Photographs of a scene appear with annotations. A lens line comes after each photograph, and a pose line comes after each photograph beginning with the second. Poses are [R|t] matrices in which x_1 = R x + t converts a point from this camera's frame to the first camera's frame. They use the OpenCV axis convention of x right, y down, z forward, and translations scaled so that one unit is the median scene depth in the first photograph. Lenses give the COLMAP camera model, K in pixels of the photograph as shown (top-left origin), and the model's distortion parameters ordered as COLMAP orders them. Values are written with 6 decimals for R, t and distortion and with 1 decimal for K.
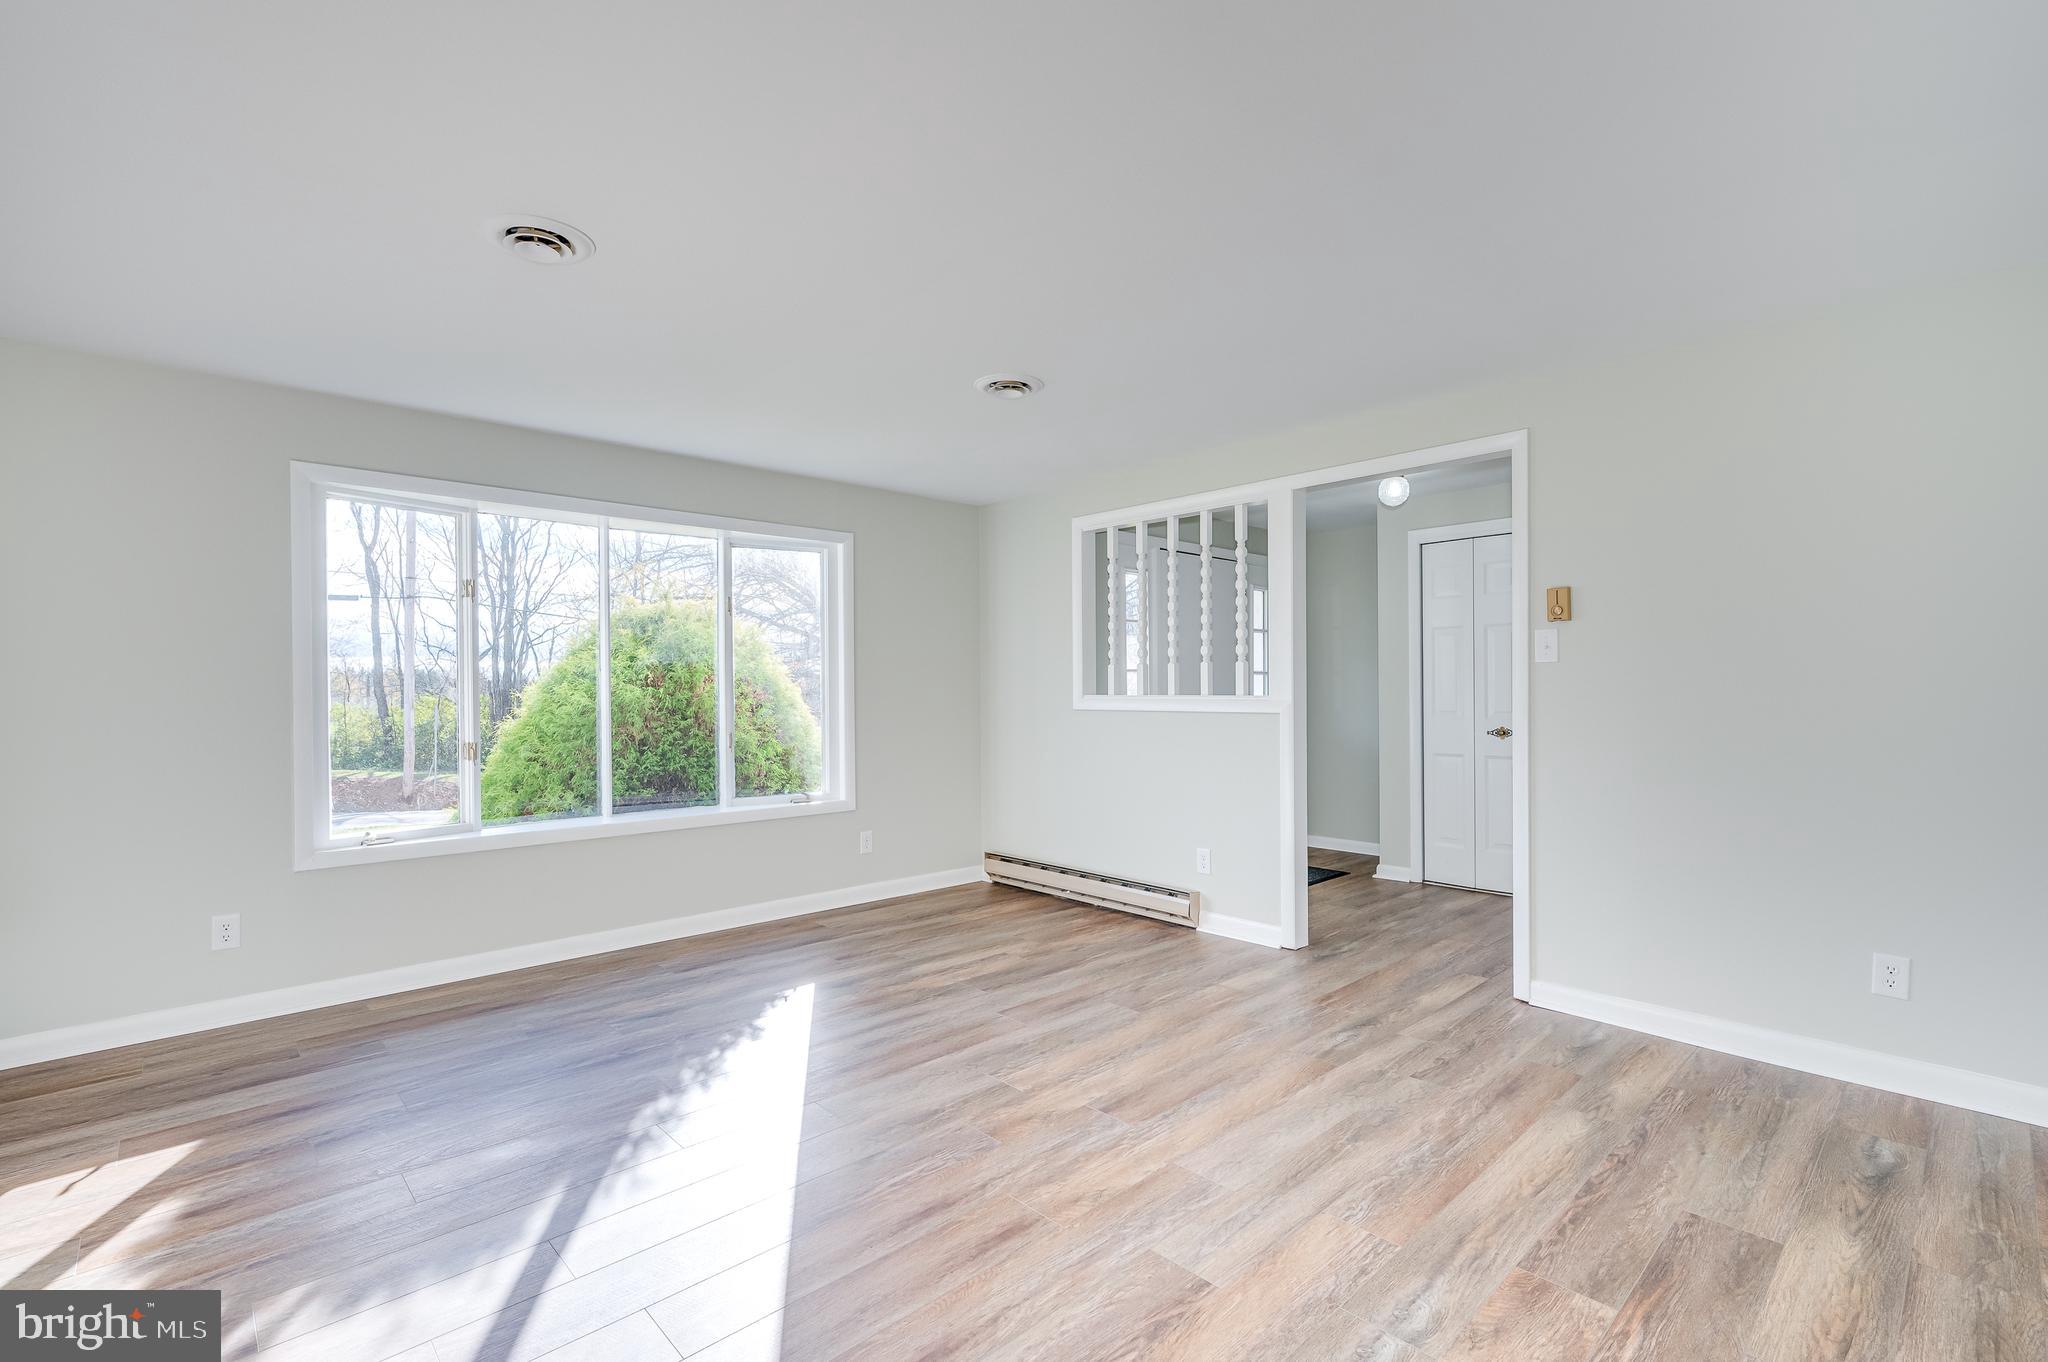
lens RADIAL K [[893.0, 0, 1020.7], [0, 893.0, 692.4], [0, 0, 1]] dist [0.001682, -0.001563]
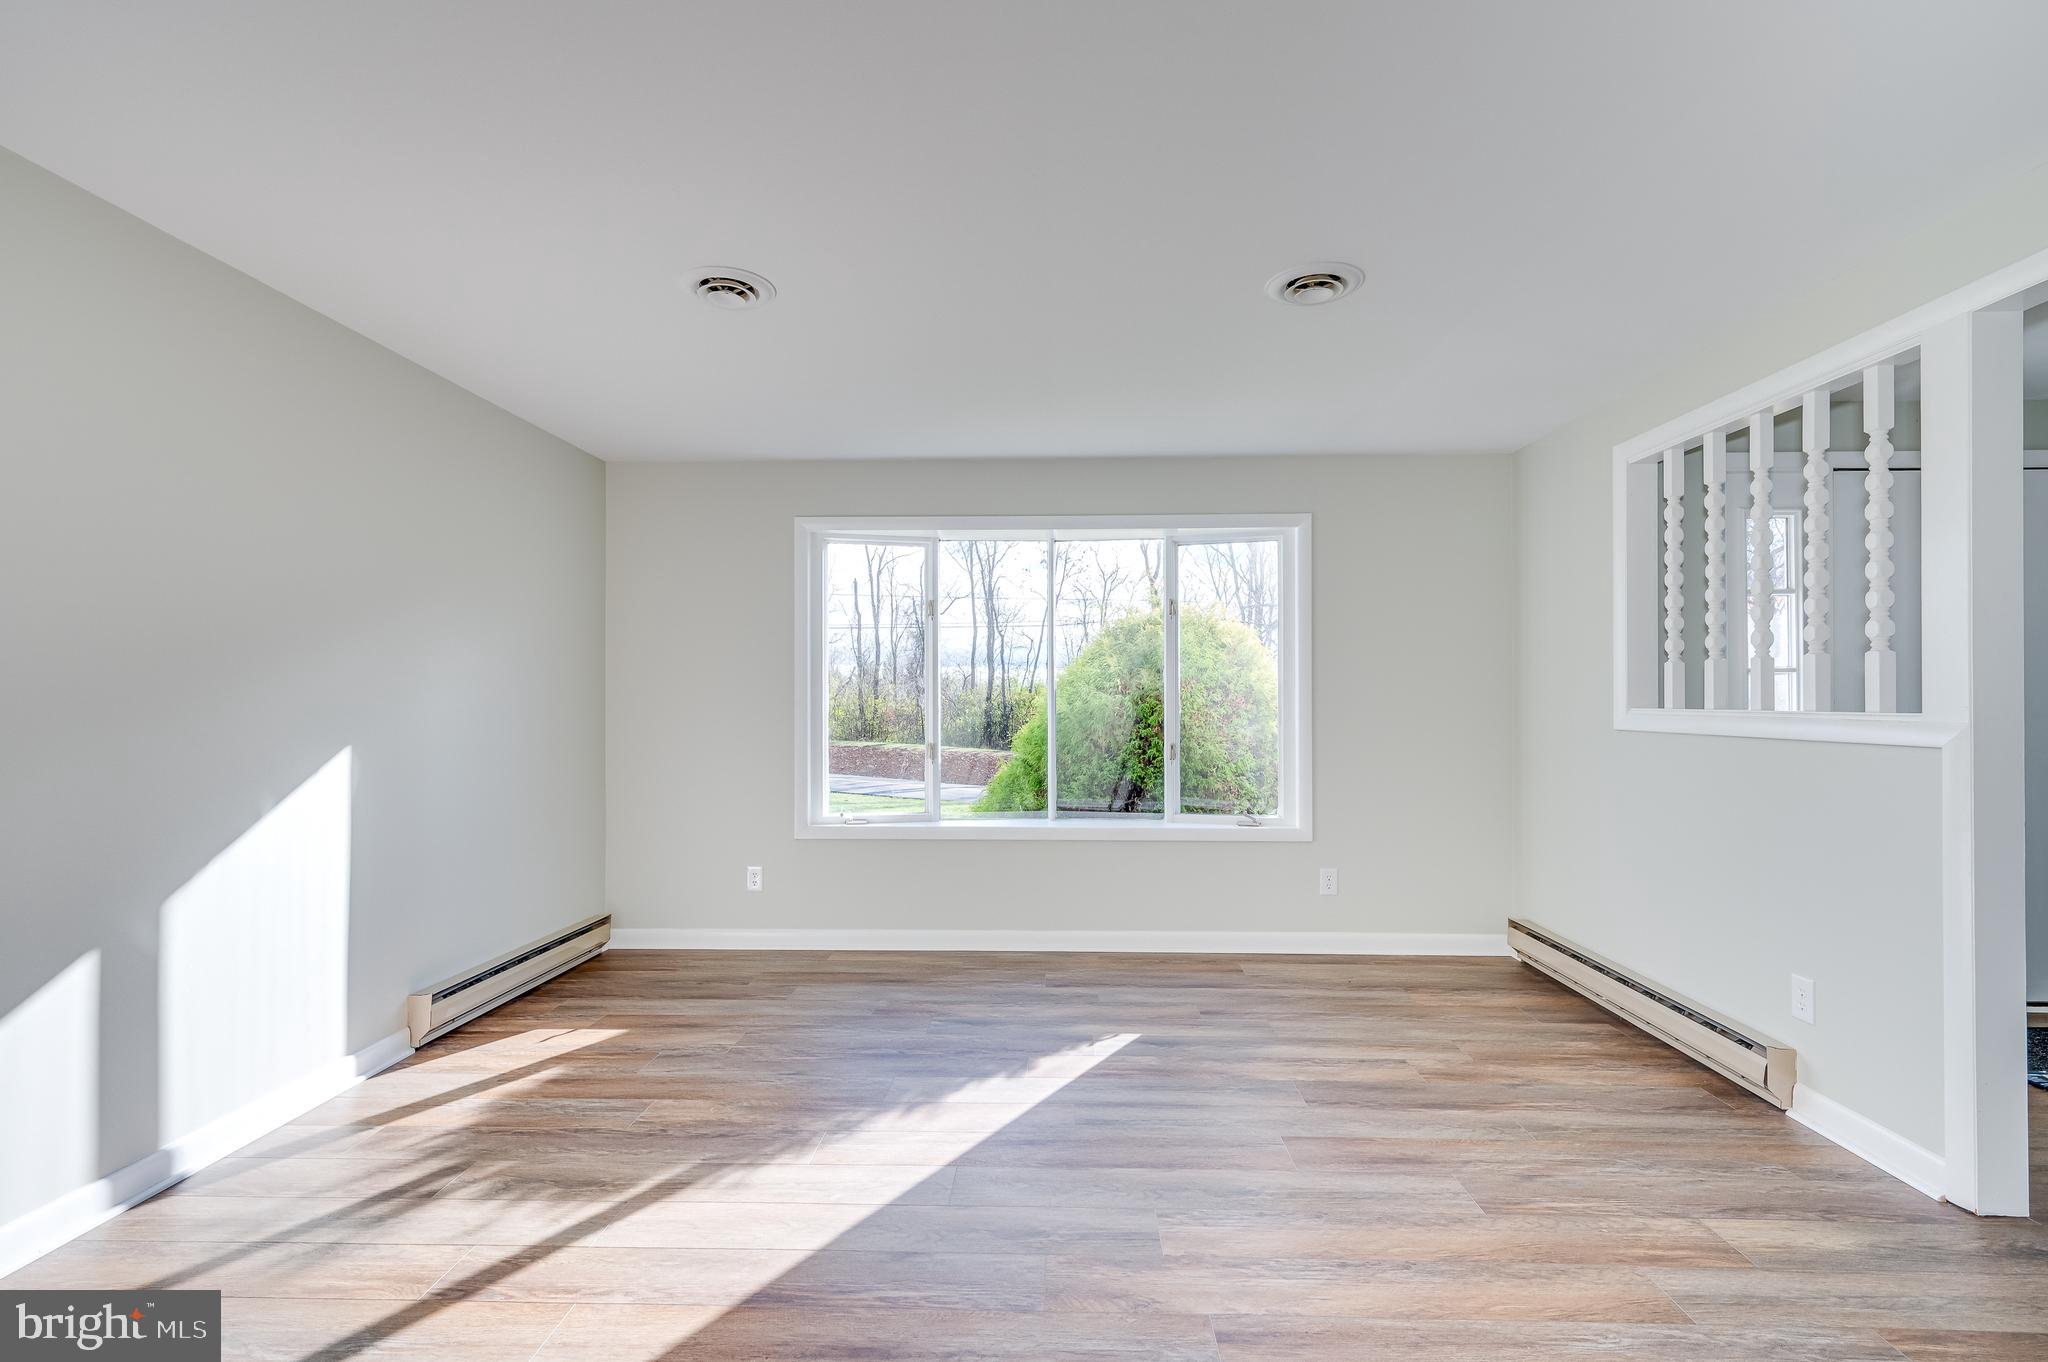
lens RADIAL K [[911.4, 0, 1047.9], [0, 911.4, 691.2], [0, 0, 1]] dist [0.003001, -0.003895]
pose [[0.718249, -0.000791, -0.695785, 0.319994], [-0.006096, 0.999954, -0.007430, -0.002290], [0.695759, 0.009578, 0.718211, 0.287095]]
